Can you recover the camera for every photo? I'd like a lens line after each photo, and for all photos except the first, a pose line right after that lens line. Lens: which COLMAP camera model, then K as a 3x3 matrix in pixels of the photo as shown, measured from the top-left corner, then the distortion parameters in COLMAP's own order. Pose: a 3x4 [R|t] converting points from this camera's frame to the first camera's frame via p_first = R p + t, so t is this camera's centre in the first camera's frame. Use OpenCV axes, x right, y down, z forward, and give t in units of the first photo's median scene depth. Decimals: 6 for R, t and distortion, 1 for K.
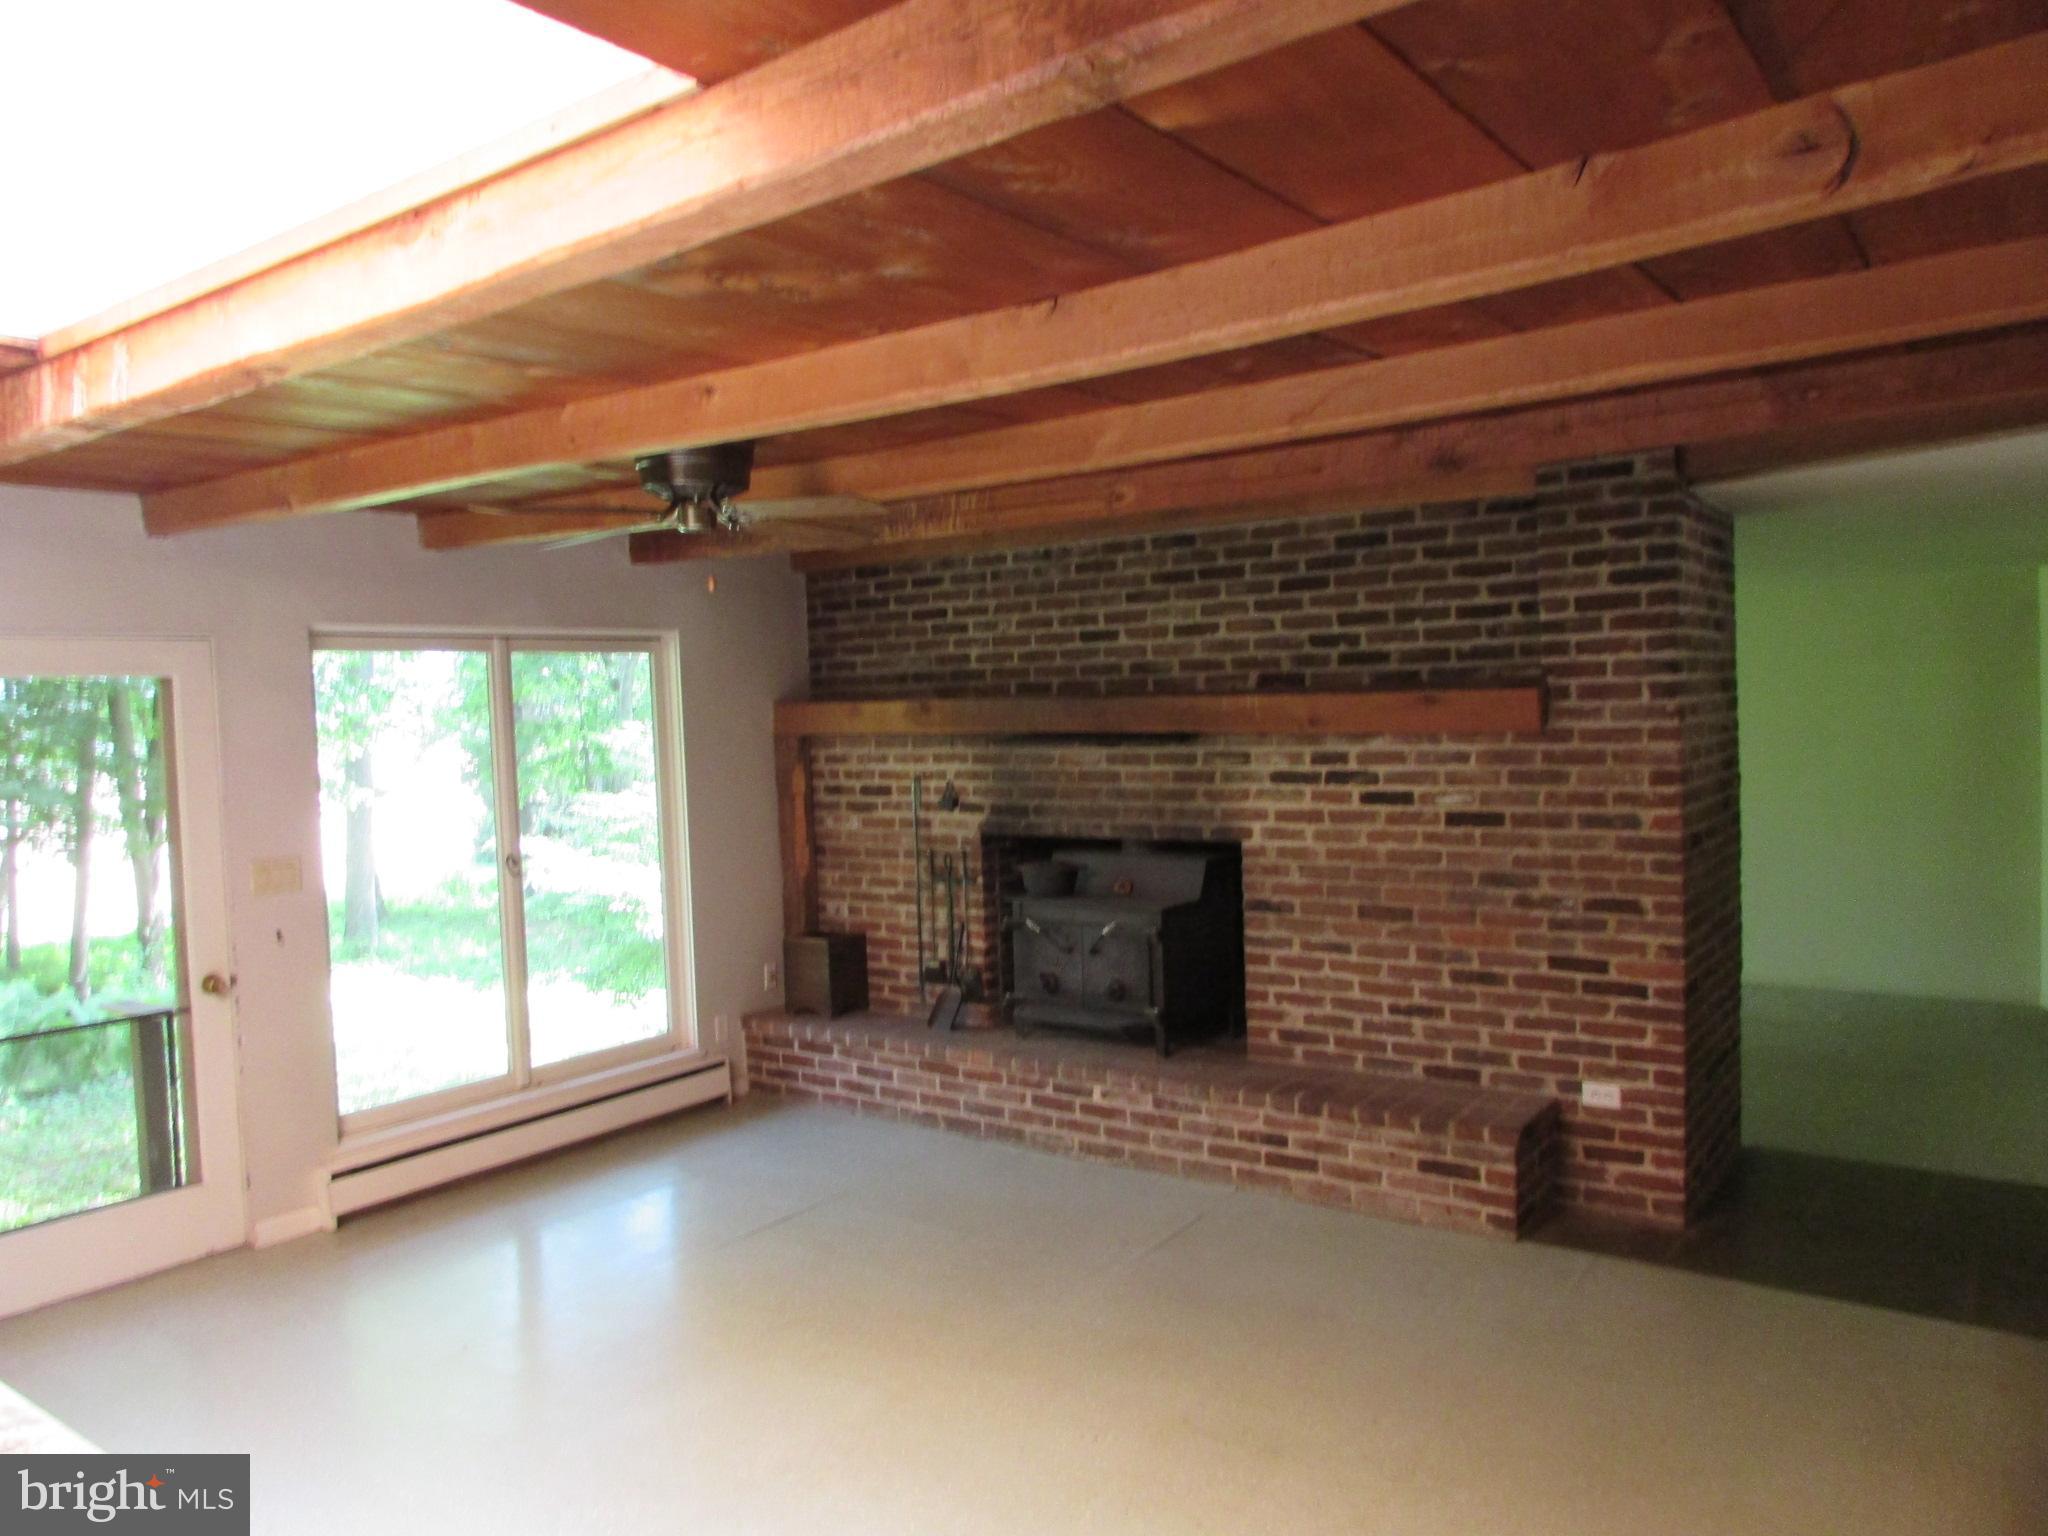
lens RADIAL K [[1469.9, 0, 1012.8], [0, 1469.9, 767.7], [0, 0, 1]] dist [-0.003342, 0.002953]
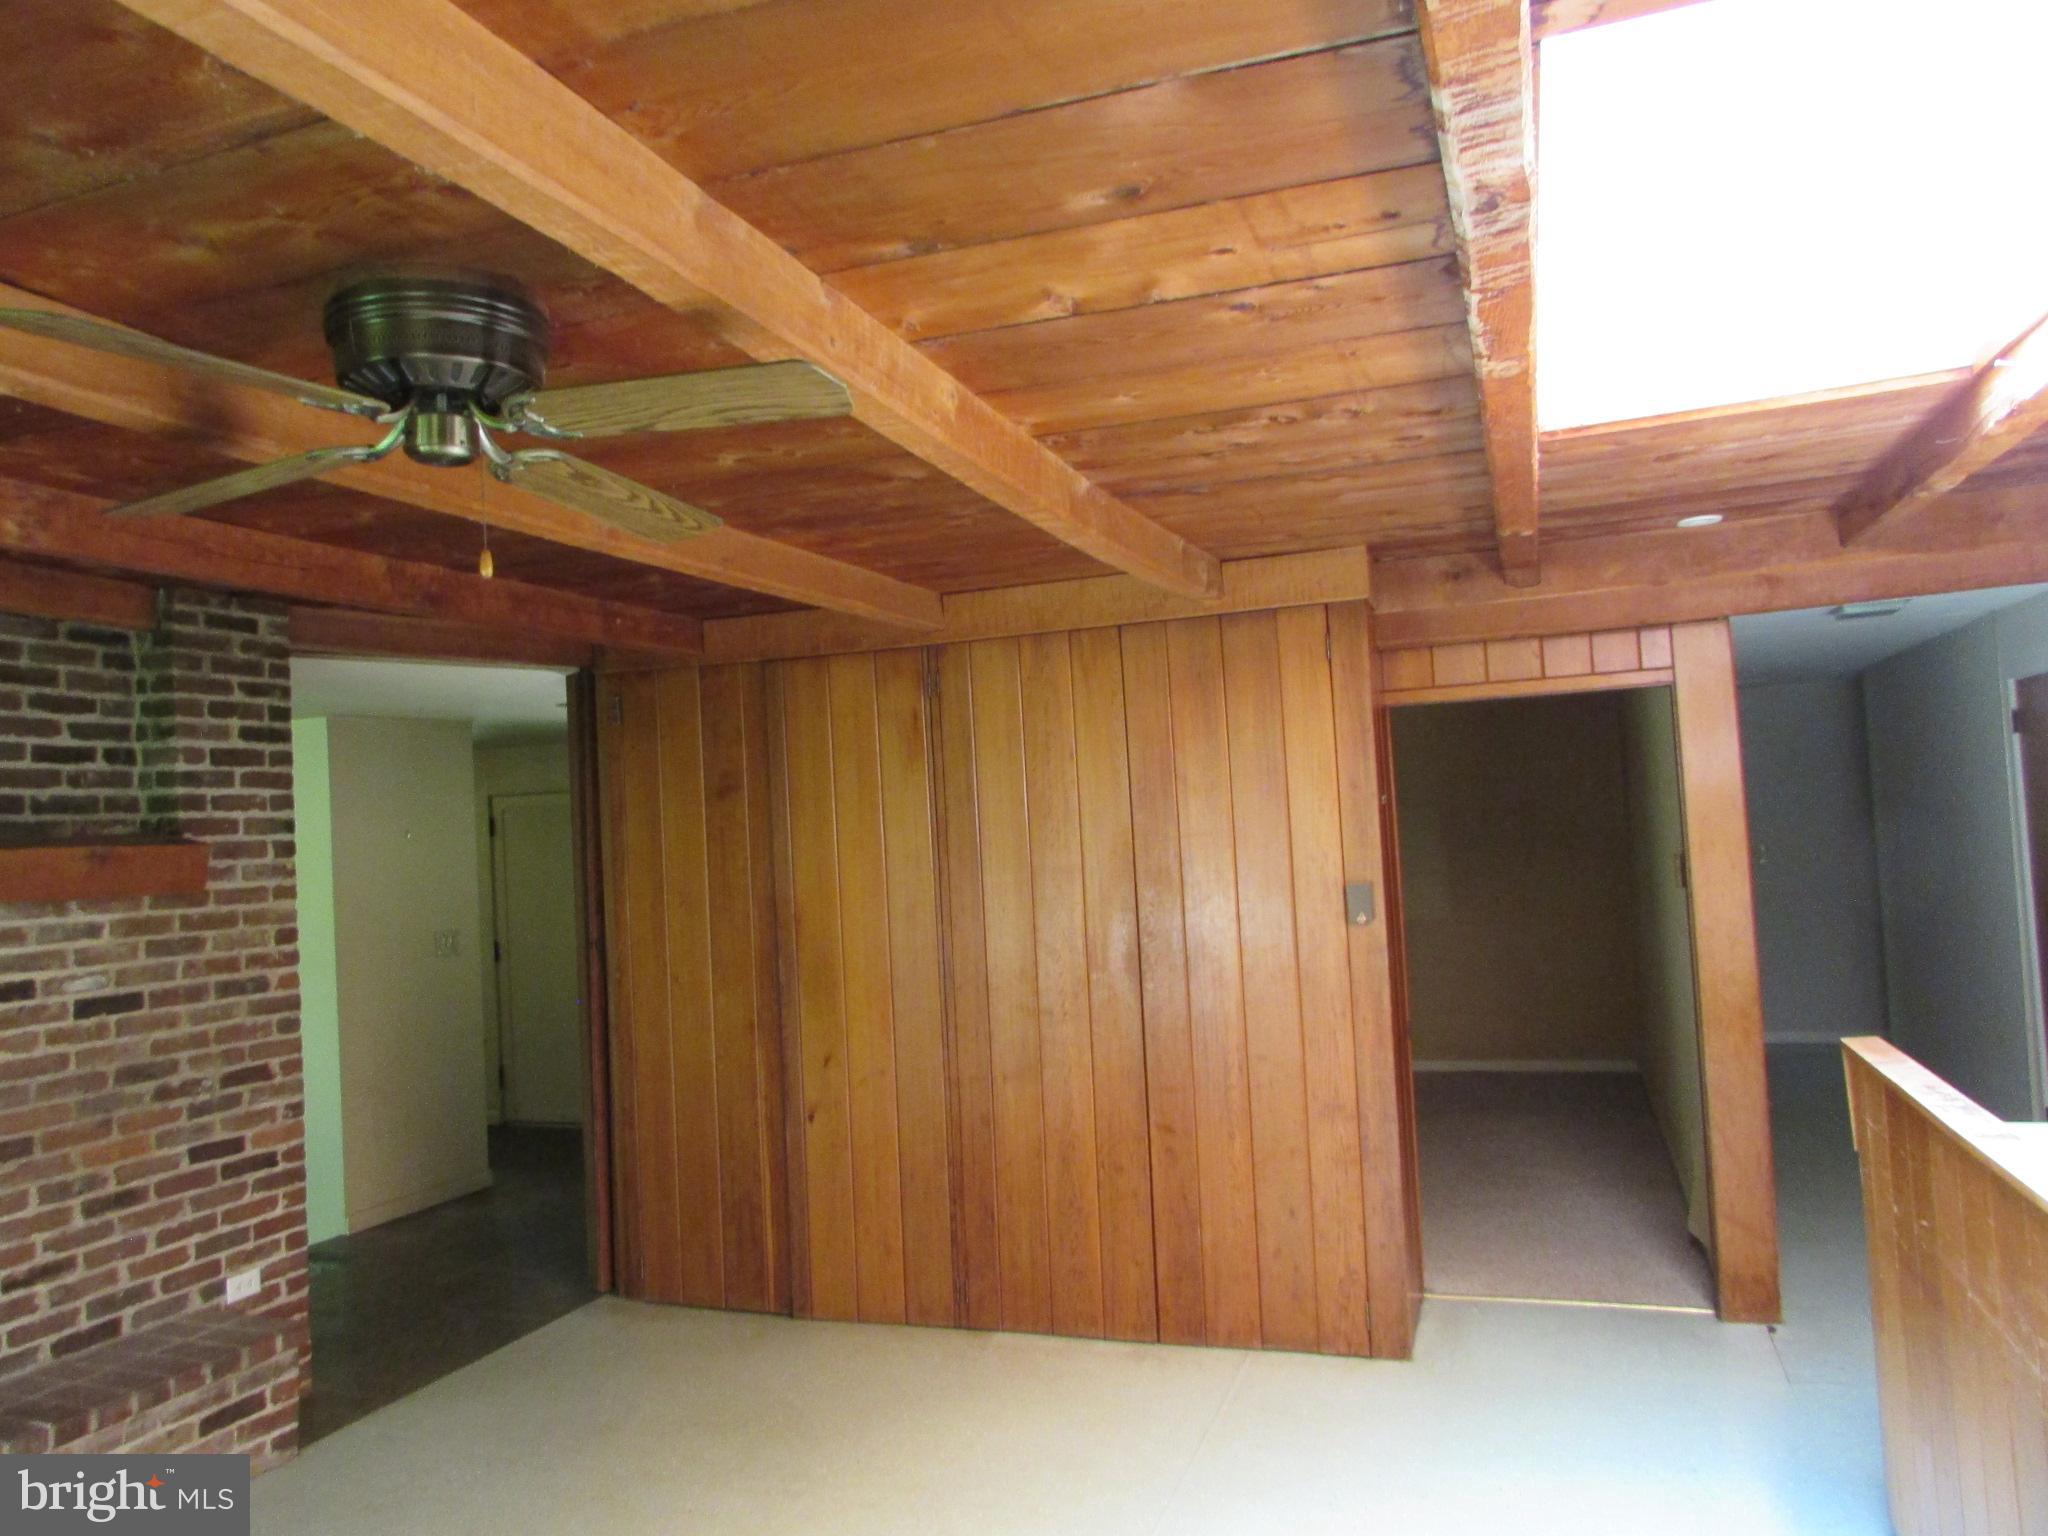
lens RADIAL K [[1469.9, 0, 1012.8], [0, 1469.9, 767.7], [0, 0, 1]] dist [-0.003342, 0.002953]
pose [[-0.264866, 0.090388, 0.960040, -0.632812], [0.098389, 0.992934, -0.066341, 0.007760], [-0.959253, 0.076886, -0.271887, 0.745740]]
